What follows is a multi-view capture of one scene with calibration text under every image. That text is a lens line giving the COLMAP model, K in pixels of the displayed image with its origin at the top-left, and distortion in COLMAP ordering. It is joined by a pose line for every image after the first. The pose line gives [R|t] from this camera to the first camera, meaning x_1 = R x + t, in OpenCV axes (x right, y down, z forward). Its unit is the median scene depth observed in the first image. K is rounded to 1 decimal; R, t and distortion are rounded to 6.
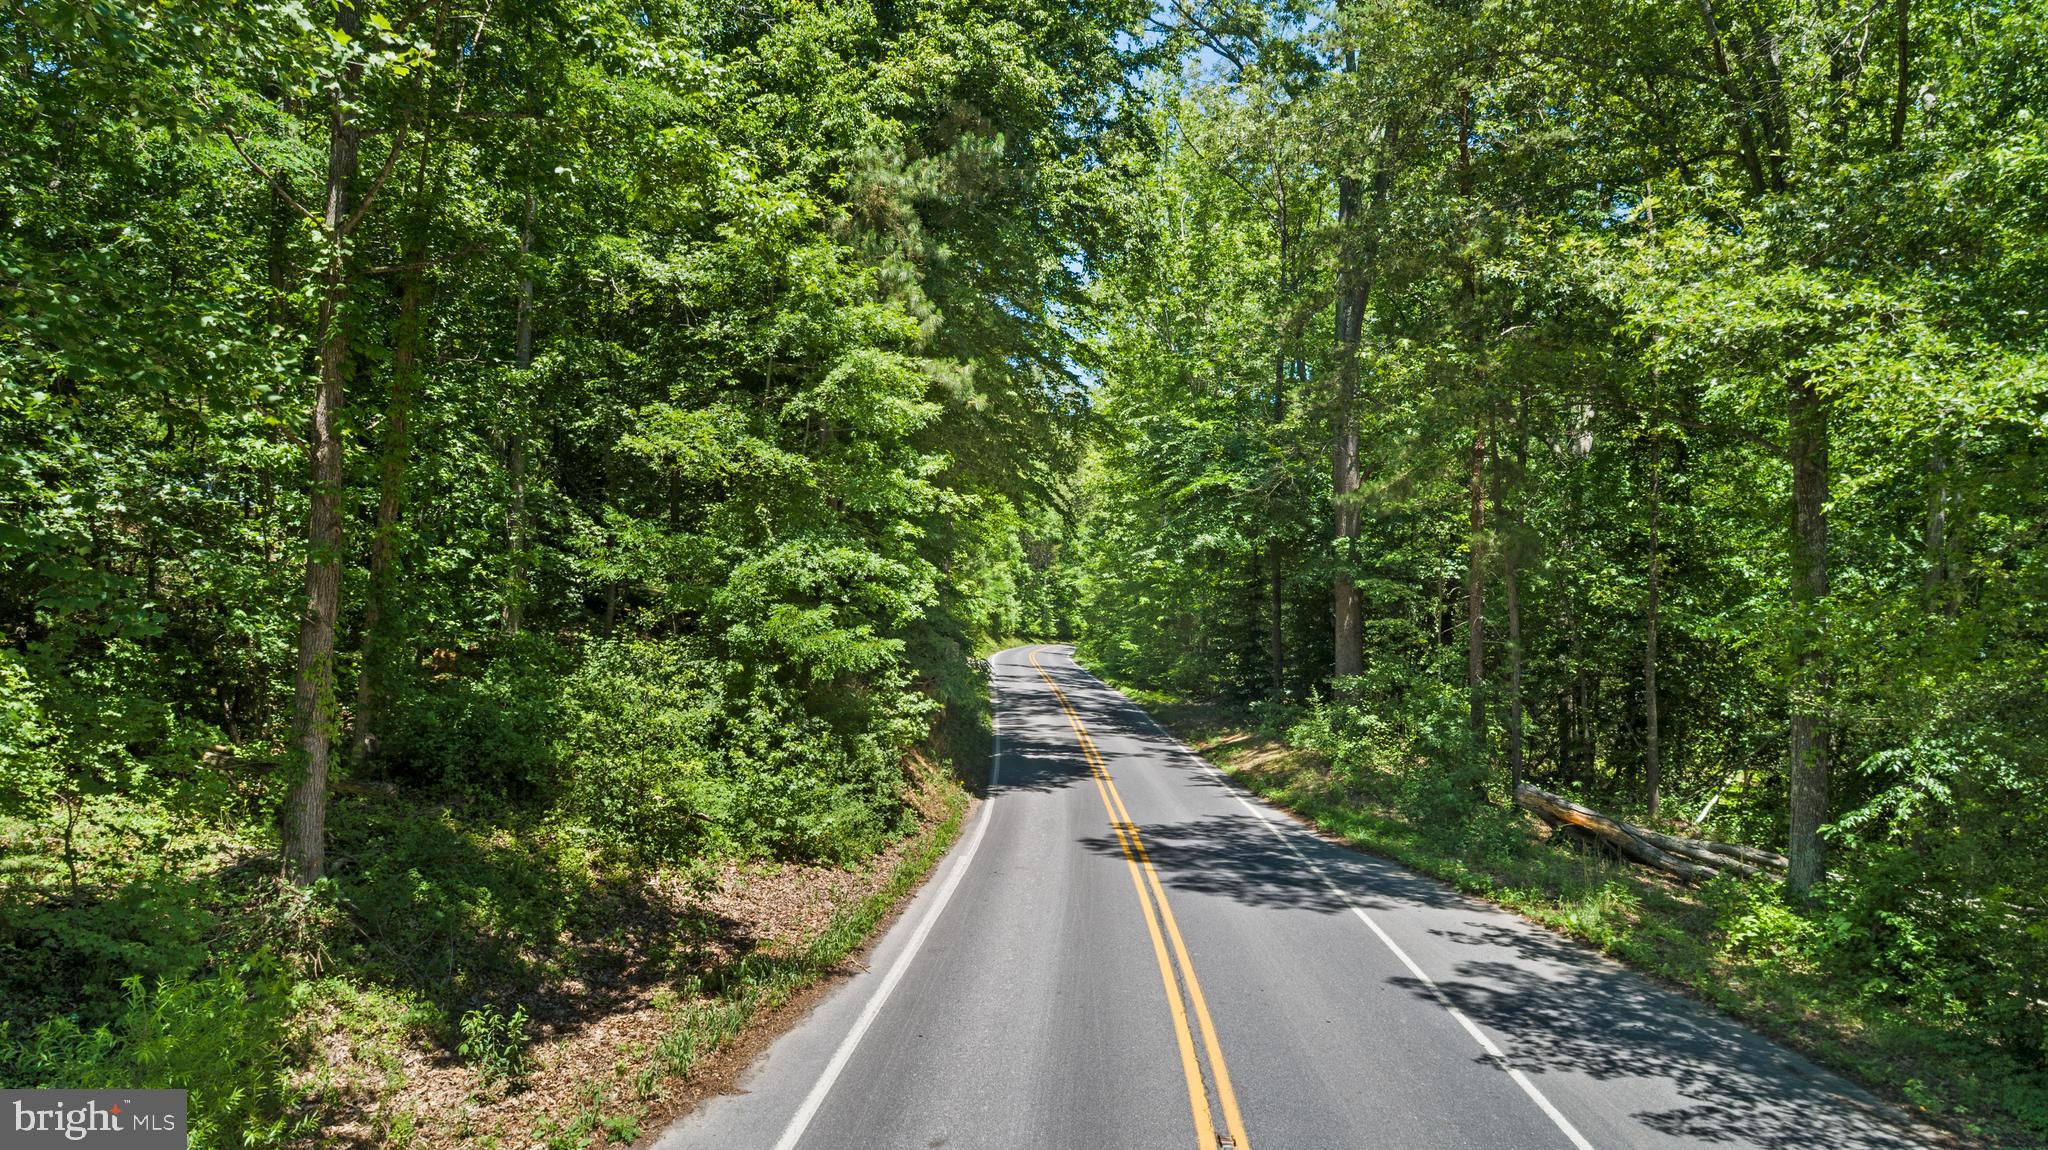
lens RADIAL K [[1368.7, 0, 1024.0], [0, 1368.7, 575.0], [0, 0, 1]] dist [-0.016462, 0.008102]
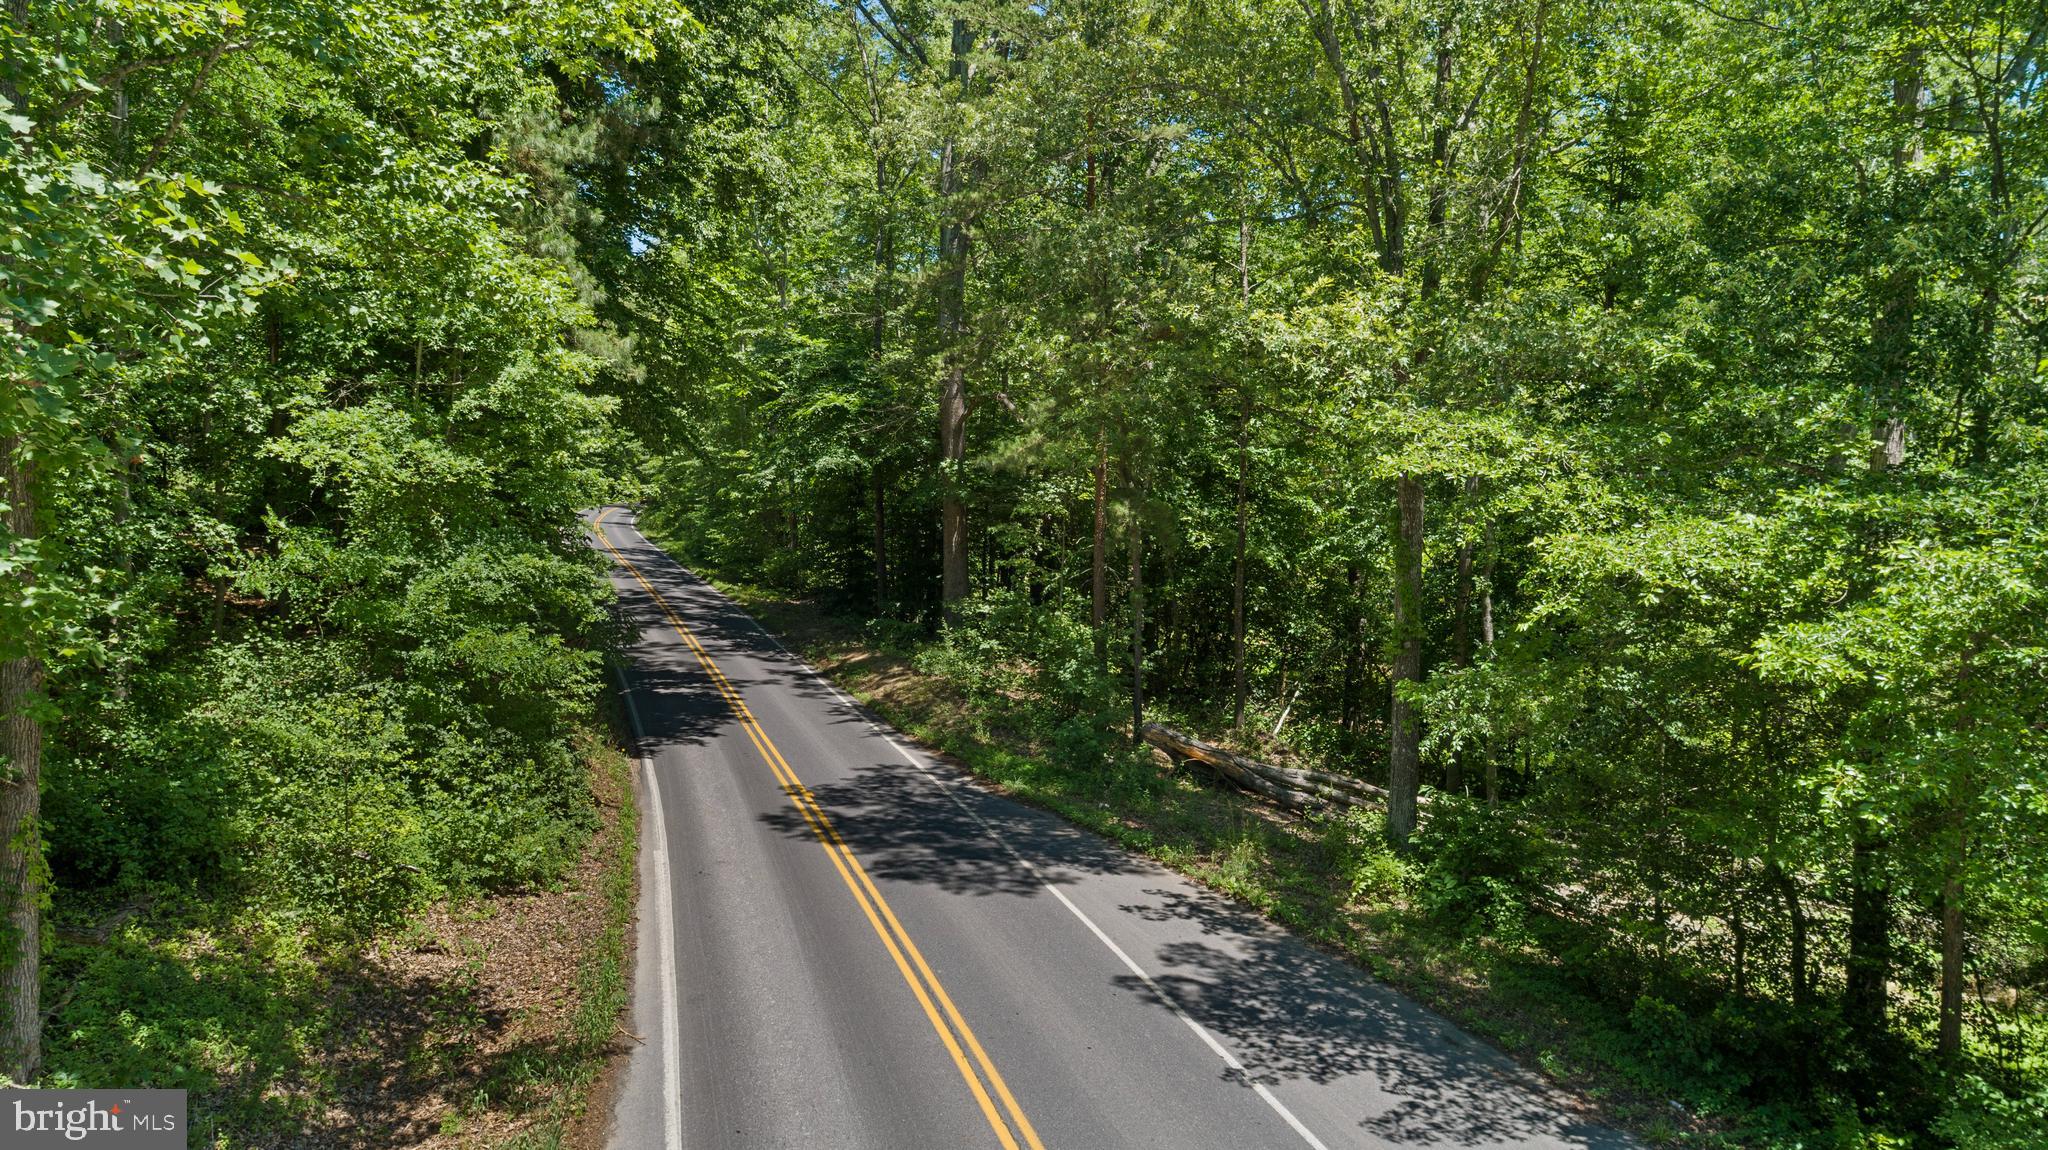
lens RADIAL K [[1404.7, 0, 842.2], [0, 1404.7, 351.3], [0, 0, 1]] dist [-0.020446, 0.044465]
pose [[0.952131, -0.023396, 0.304793, -0.222460], [0.002740, 0.997680, 0.068025, -0.233827], [-0.305678, -0.063933, 0.949986, 0.000181]]
